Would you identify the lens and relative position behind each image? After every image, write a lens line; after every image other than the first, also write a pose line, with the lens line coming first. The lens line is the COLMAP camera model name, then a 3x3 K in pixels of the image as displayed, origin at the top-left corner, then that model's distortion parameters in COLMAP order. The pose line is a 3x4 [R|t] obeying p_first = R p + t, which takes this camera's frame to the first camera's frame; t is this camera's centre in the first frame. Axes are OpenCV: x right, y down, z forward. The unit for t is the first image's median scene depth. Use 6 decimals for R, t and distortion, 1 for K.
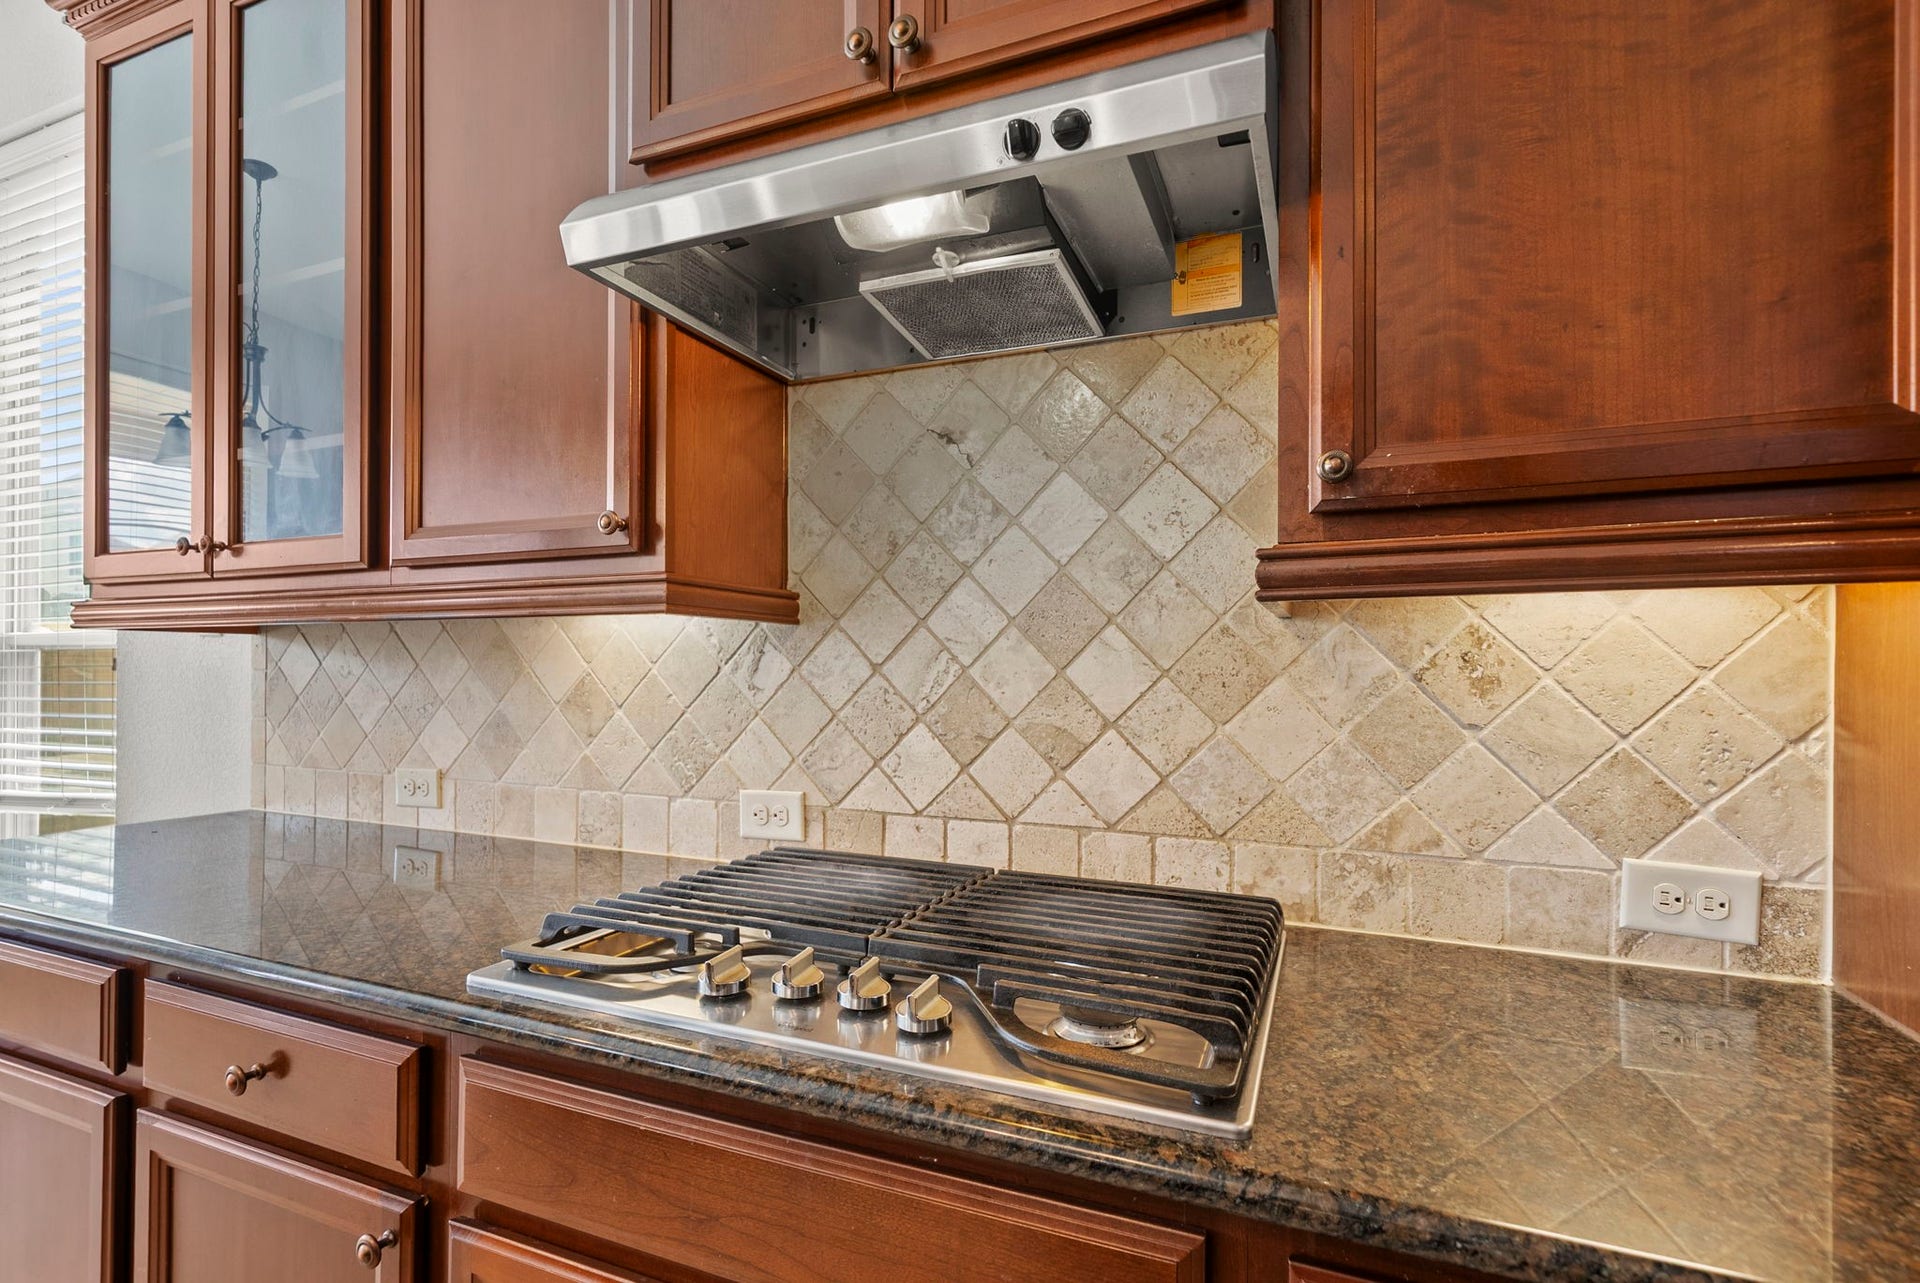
lens RADIAL K [[908.7, 0, 956.4], [0, 908.7, 652.4], [0, 0, 1]] dist [0.001035, 0.000317]
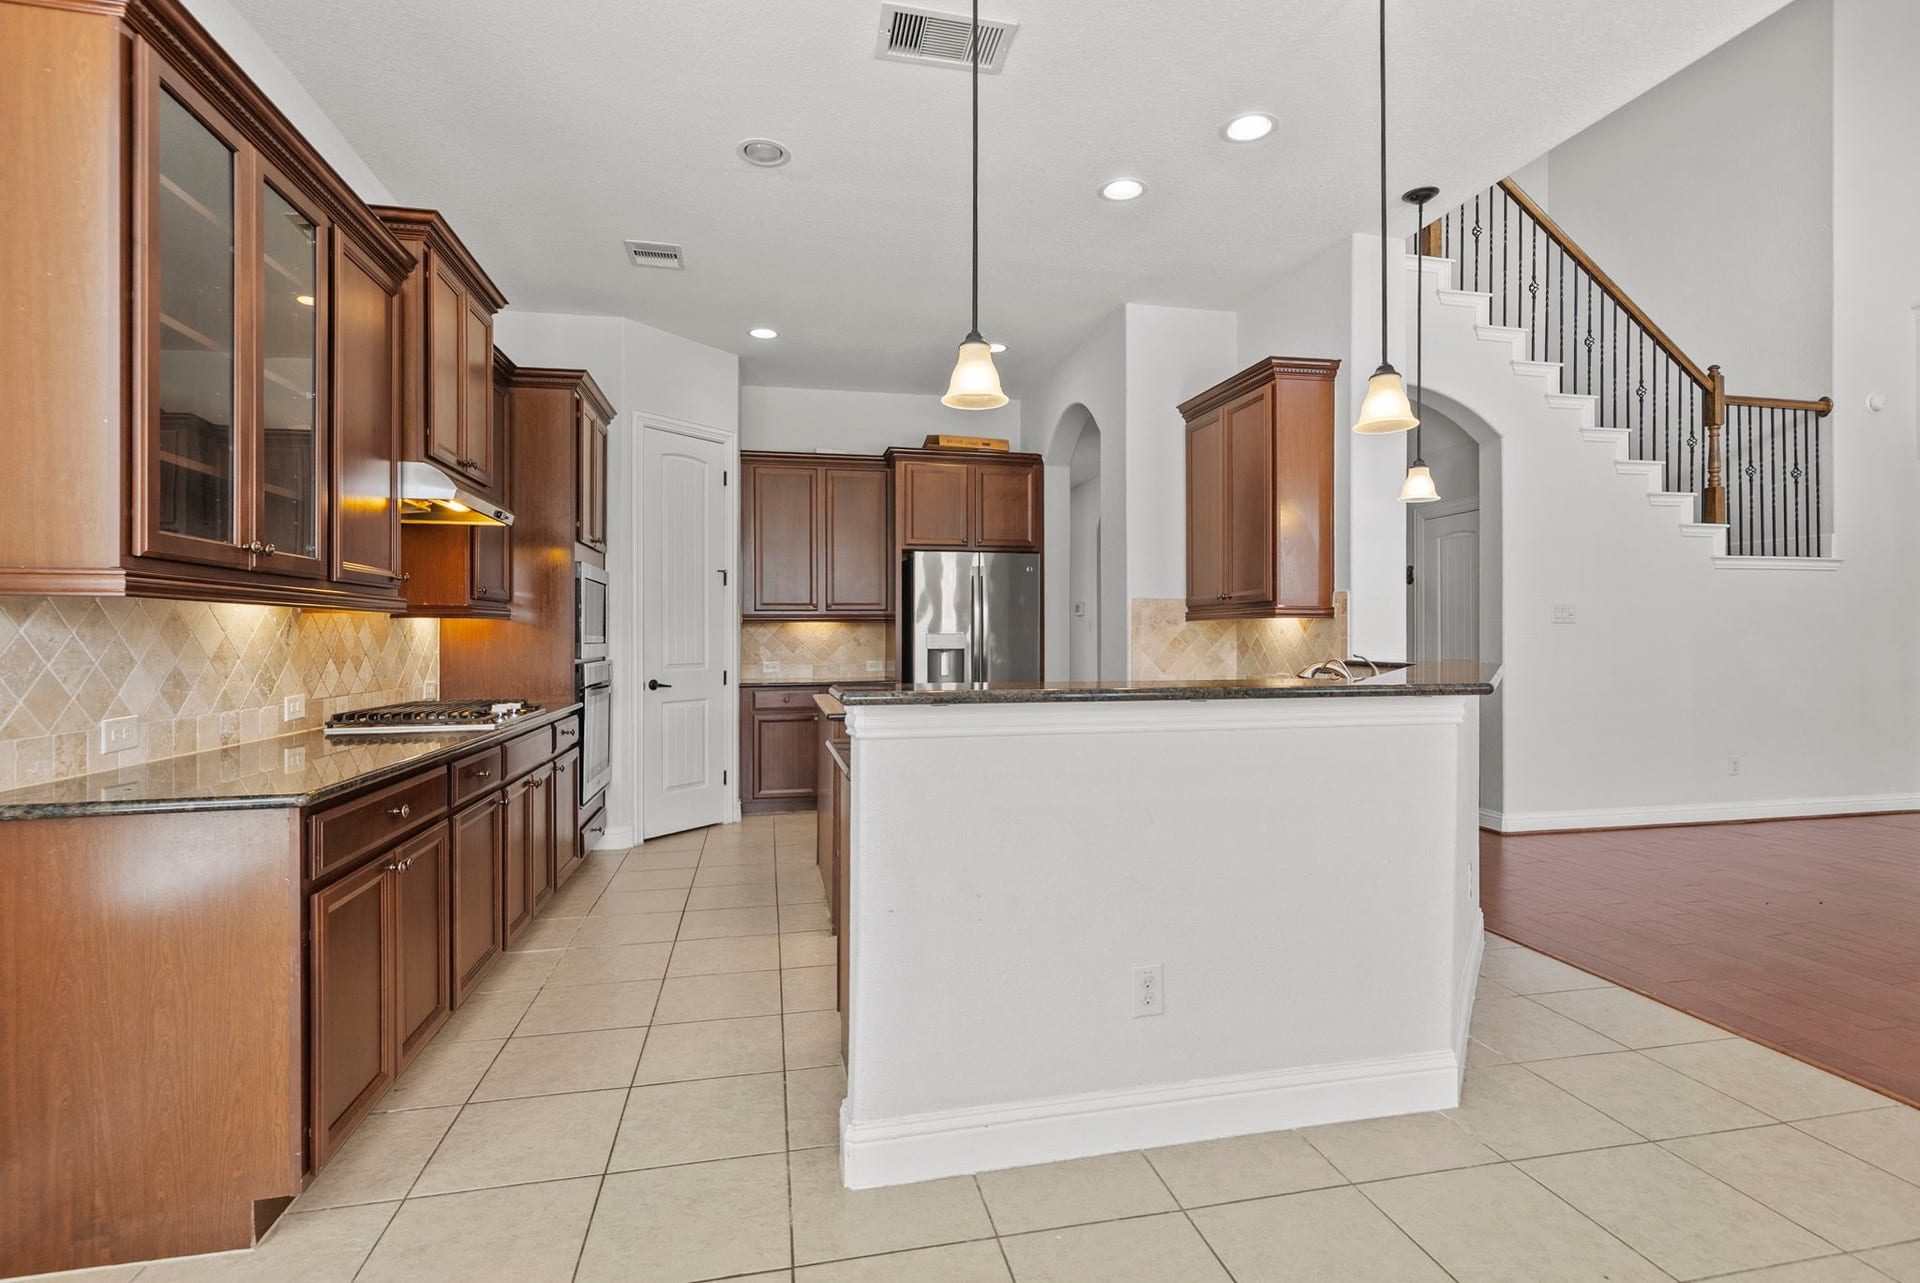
lens RADIAL K [[908.7, 0, 955.8], [0, 908.7, 638.9], [0, 0, 1]] dist [0.001035, 0.000317]
pose [[-0.573211, -0.005126, 0.819392, -3.013368], [-0.008494, 0.999964, 0.000314, 0.015869], [-0.819364, -0.006780, -0.573234, 1.058656]]
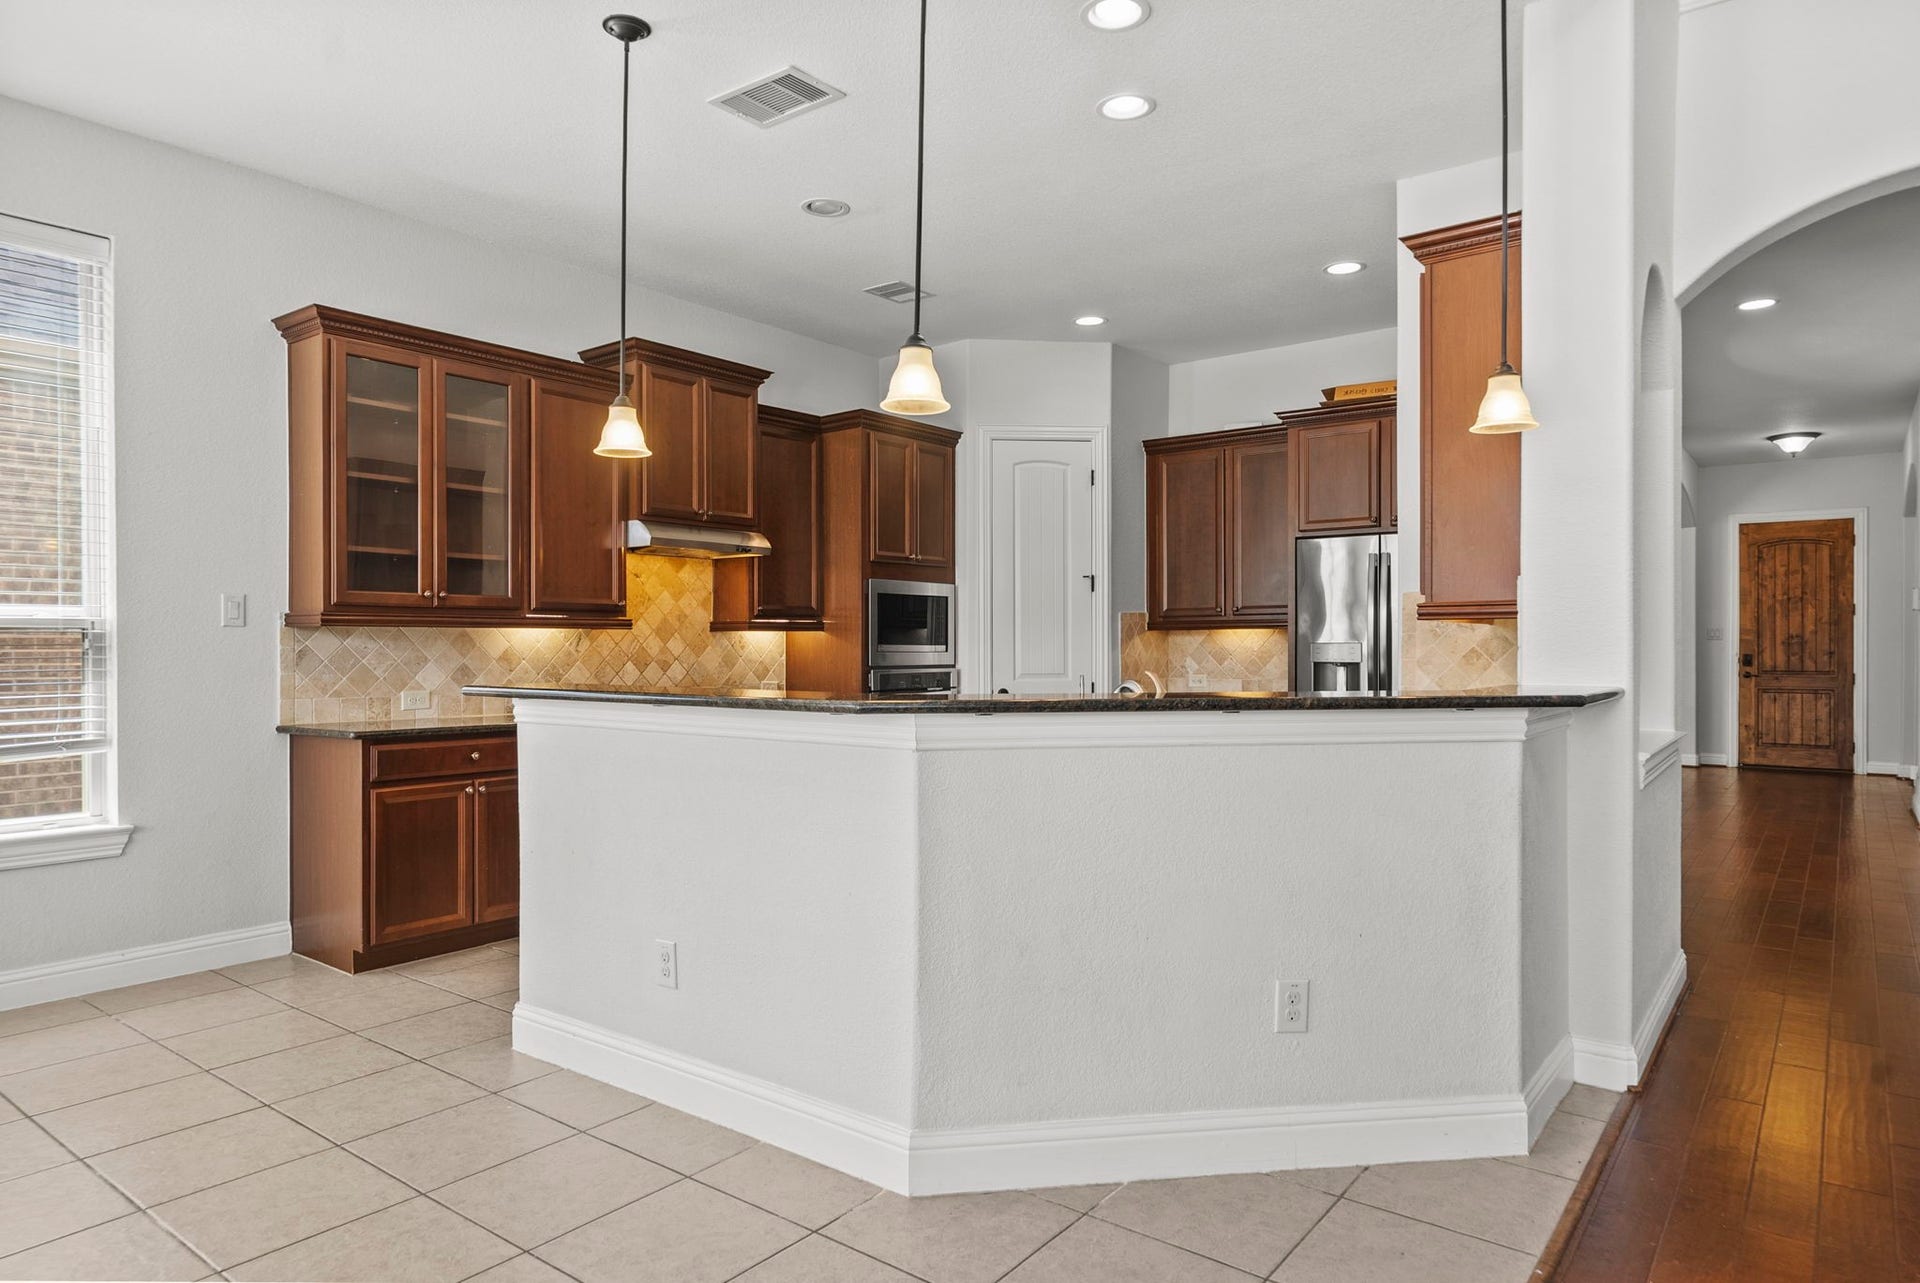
lens RADIAL K [[1147.2, 0, 964.5], [0, 1147.2, 642.3], [0, 0, 1]] dist [-0.004380, -0.000634]
pose [[0.253367, -0.001100, 0.967369, -3.948833], [-0.008406, 0.999959, 0.003339, -0.013993], [-0.967334, -0.008978, 0.253348, -1.310362]]
